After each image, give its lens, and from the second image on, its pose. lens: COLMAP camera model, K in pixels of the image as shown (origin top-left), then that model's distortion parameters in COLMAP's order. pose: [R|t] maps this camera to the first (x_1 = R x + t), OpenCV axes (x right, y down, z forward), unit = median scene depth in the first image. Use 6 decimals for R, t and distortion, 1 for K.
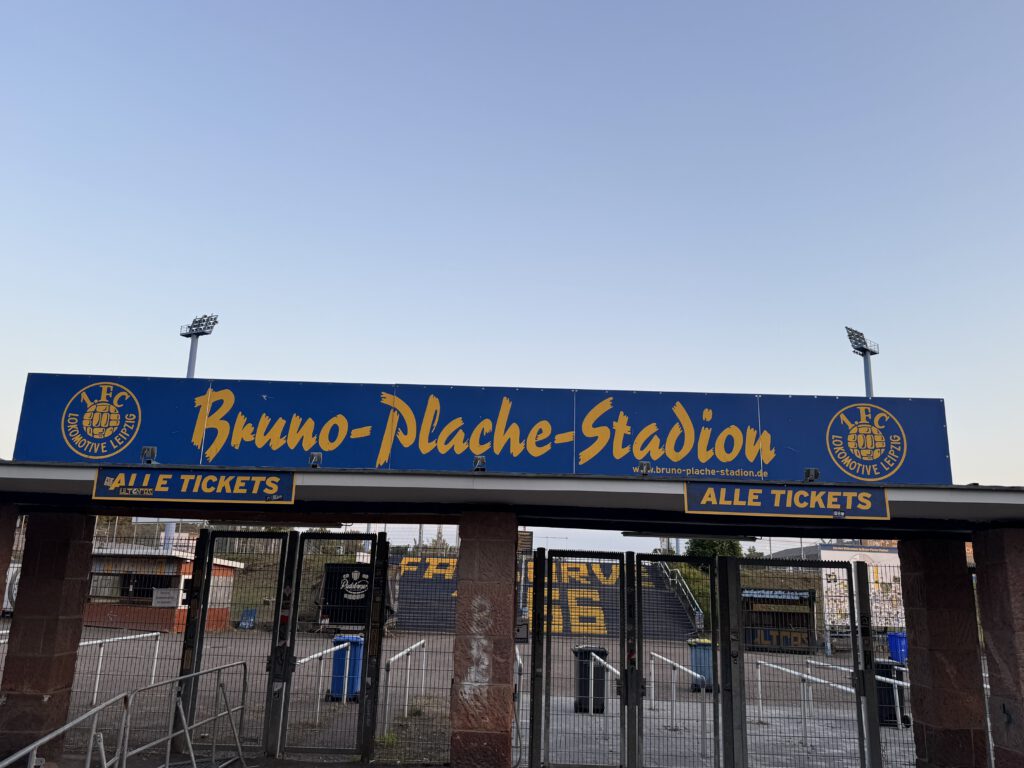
lens RADIAL K [[798.2, 0, 509.4], [0, 798.2, 387.3], [0, 0, 1]] dist [0.047843, -0.004992]
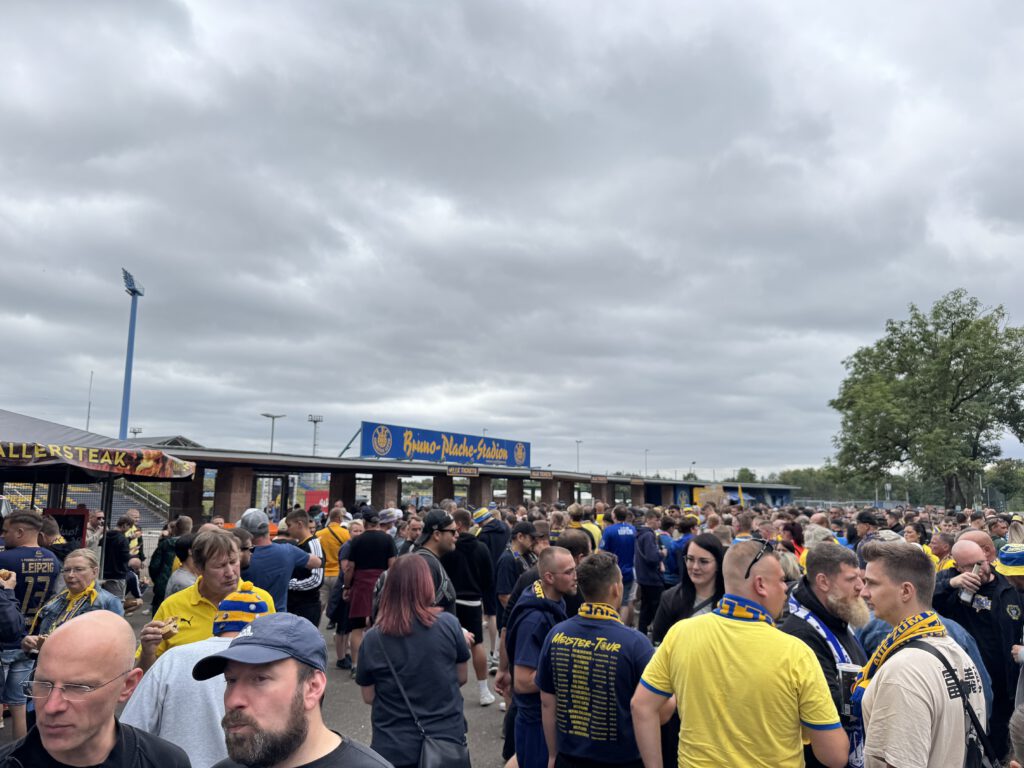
lens RADIAL K [[722.0, 0, 512.0], [0, 722.0, 381.1], [0, 0, 1]] dist [0.006018, -0.000344]
pose [[0.489880, 0.103920, 0.865574, -2.389403], [-0.197613, 0.980263, -0.005848, -0.223292], [-0.849098, -0.168184, 0.500747, -0.530273]]
